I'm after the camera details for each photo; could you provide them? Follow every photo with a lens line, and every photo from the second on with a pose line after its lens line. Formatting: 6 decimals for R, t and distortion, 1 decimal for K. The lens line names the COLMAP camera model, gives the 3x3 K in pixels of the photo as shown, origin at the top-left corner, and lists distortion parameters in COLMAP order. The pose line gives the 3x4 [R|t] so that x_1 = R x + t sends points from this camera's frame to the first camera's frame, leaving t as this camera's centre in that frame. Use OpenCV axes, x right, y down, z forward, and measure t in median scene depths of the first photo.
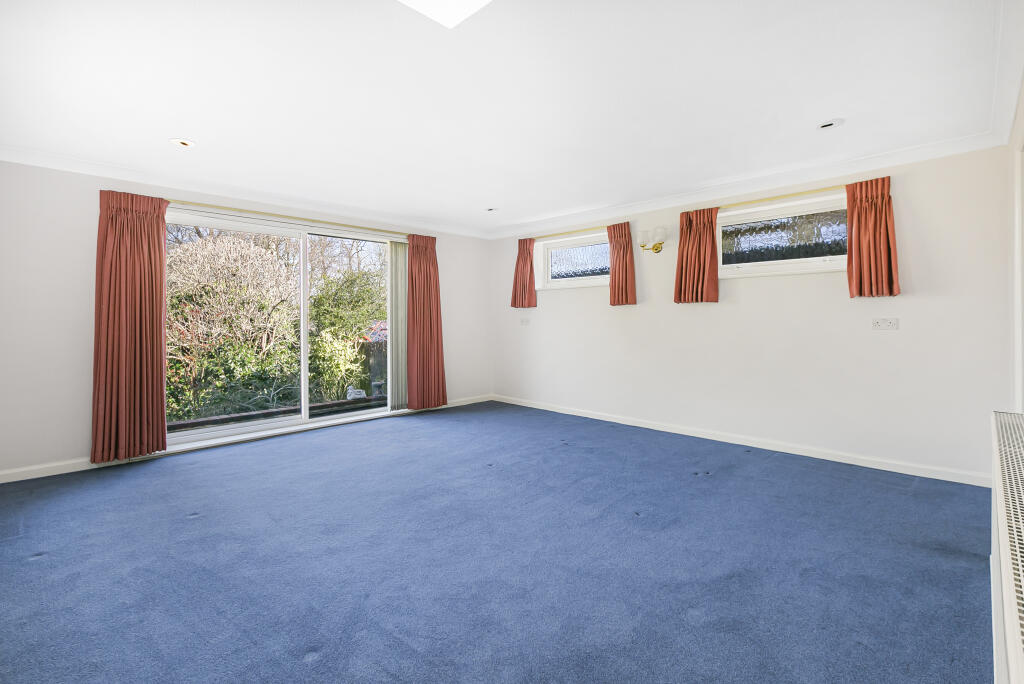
lens RADIAL K [[469.3, 0, 509.6], [0, 469.3, 322.7], [0, 0, 1]] dist [0.003542, 0.000840]
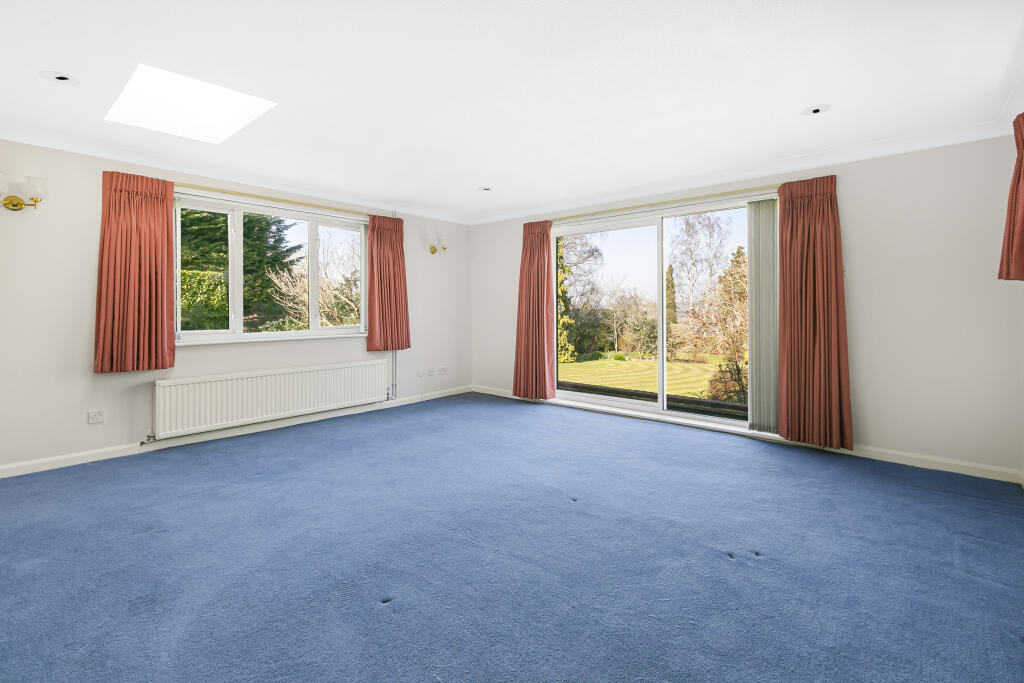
lens RADIAL K [[472.5, 0, 508.9], [0, 472.5, 304.0], [0, 0, 1]] dist [-0.000036, 0.000075]
pose [[0.059148, 0.011558, -0.998182, 0.476364], [0.006345, 0.999908, 0.011954, -0.023556], [0.998229, -0.007041, 0.059070, 0.572964]]
